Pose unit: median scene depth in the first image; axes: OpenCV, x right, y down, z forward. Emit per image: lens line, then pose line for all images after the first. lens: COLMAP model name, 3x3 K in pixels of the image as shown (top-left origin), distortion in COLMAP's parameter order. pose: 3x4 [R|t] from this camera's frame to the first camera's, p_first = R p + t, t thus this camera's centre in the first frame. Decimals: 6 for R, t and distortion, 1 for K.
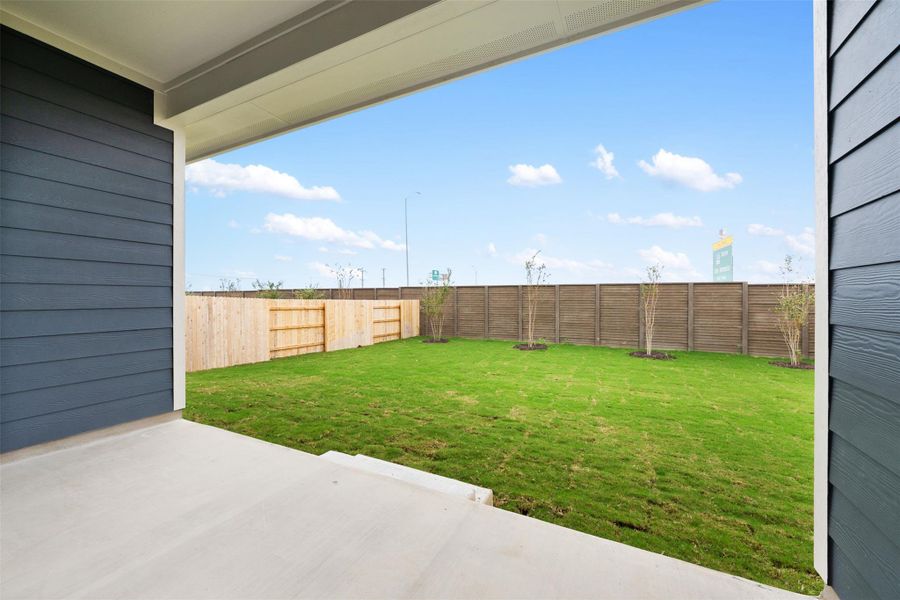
lens RADIAL K [[363.1, 0, 450.9], [0, 363.1, 299.7], [0, 0, 1]] dist [0.002714, -0.000233]
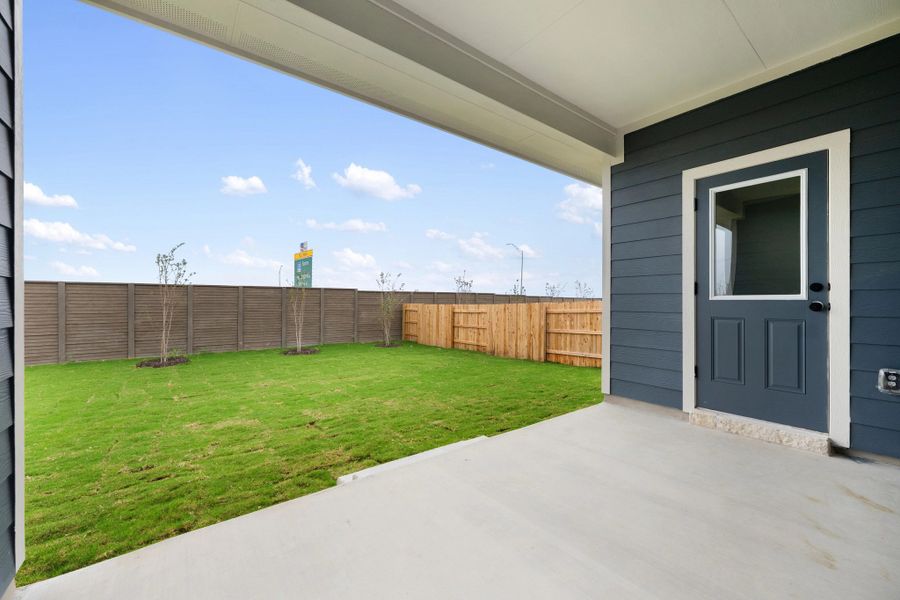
lens RADIAL K [[363.1, 0, 452.5], [0, 363.1, 302.7], [0, 0, 1]] dist [0.002714, -0.000233]
pose [[0.417462, -0.005264, 0.908679, -0.529038], [0.002592, 0.999986, 0.004603, -0.004158], [-0.908691, 0.000433, 0.417470, 0.208079]]
